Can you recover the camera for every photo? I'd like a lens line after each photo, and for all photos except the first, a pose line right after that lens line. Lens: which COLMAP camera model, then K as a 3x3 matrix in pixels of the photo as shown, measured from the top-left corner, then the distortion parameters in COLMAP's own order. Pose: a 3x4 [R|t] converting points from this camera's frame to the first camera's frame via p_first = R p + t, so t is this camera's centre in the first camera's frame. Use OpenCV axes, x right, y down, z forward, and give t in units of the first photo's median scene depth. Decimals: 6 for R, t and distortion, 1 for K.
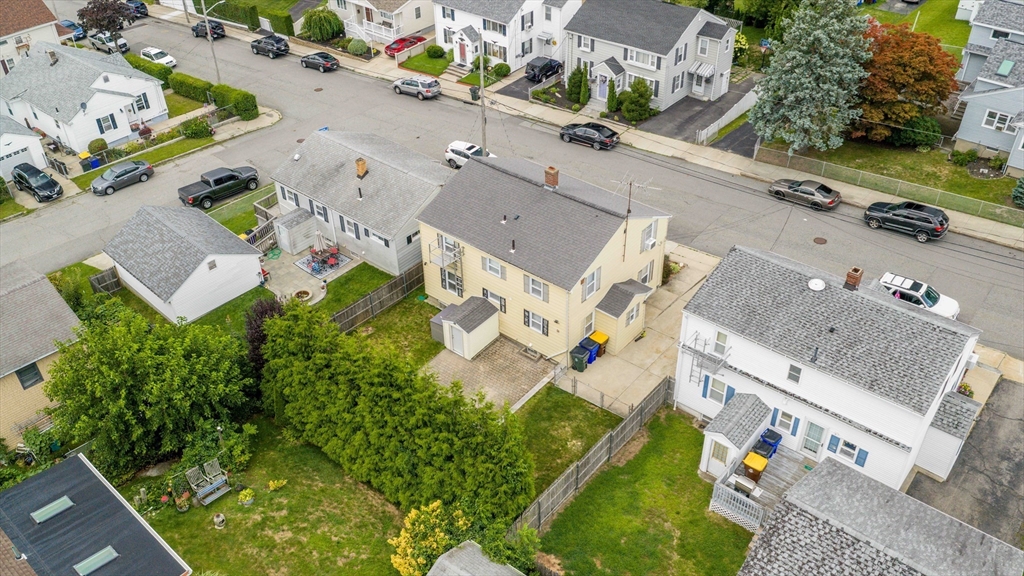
lens RADIAL K [[847.1, 0, 510.6], [0, 847.1, 290.7], [0, 0, 1]] dist [0.042941, -0.092005]
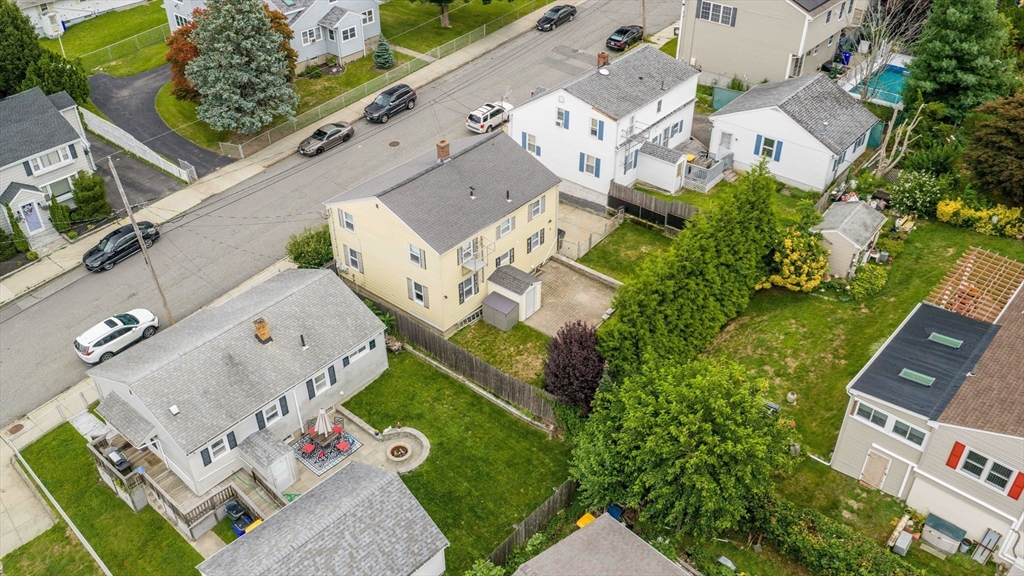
lens RADIAL K [[847.1, 0, 510.6], [0, 847.1, 290.7], [0, 0, 1]] dist [0.042941, -0.092005]
pose [[0.010550, -0.574861, 0.818183, -0.700366], [0.612346, 0.650575, 0.449203, -0.336170], [-0.790519, 0.496272, 0.358878, 0.472016]]
